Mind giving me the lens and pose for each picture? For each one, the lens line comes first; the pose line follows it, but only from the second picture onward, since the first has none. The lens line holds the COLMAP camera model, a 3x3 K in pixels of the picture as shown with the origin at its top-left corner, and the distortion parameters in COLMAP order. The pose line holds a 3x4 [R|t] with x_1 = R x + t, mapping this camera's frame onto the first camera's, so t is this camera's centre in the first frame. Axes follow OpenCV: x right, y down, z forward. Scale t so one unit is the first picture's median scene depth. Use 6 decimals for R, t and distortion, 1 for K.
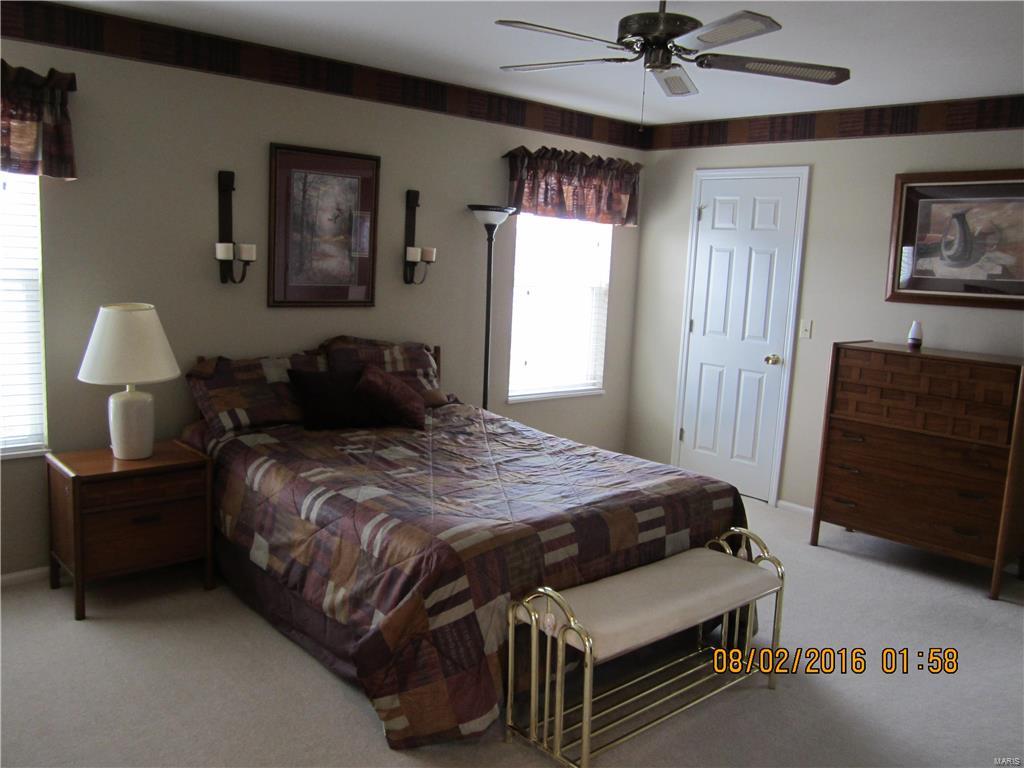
lens RADIAL K [[858.1, 0, 512.0], [0, 858.1, 384.0], [0, 0, 1]] dist [-0.031055, 0.009157]
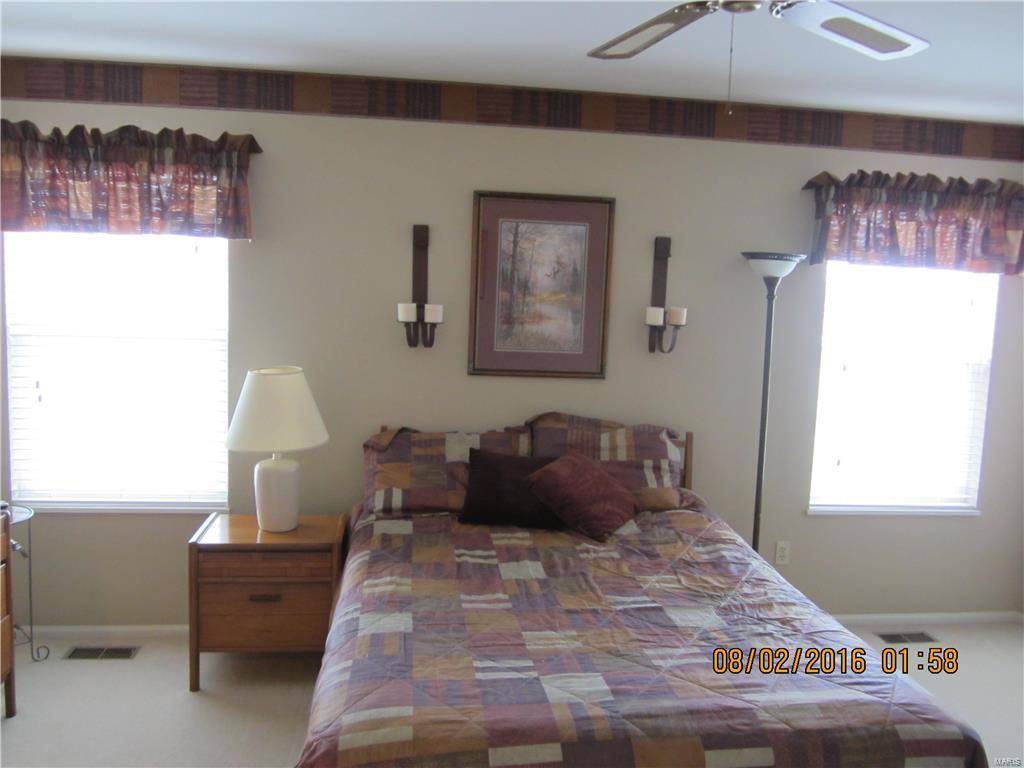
lens RADIAL K [[858.1, 0, 512.0], [0, 858.1, 384.0], [0, 0, 1]] dist [-0.031055, 0.009157]
pose [[0.824209, 0.045996, -0.564414, 0.240745], [-0.085012, 0.995451, -0.043020, -0.044440], [0.559868, 0.083440, 0.824370, 0.283827]]
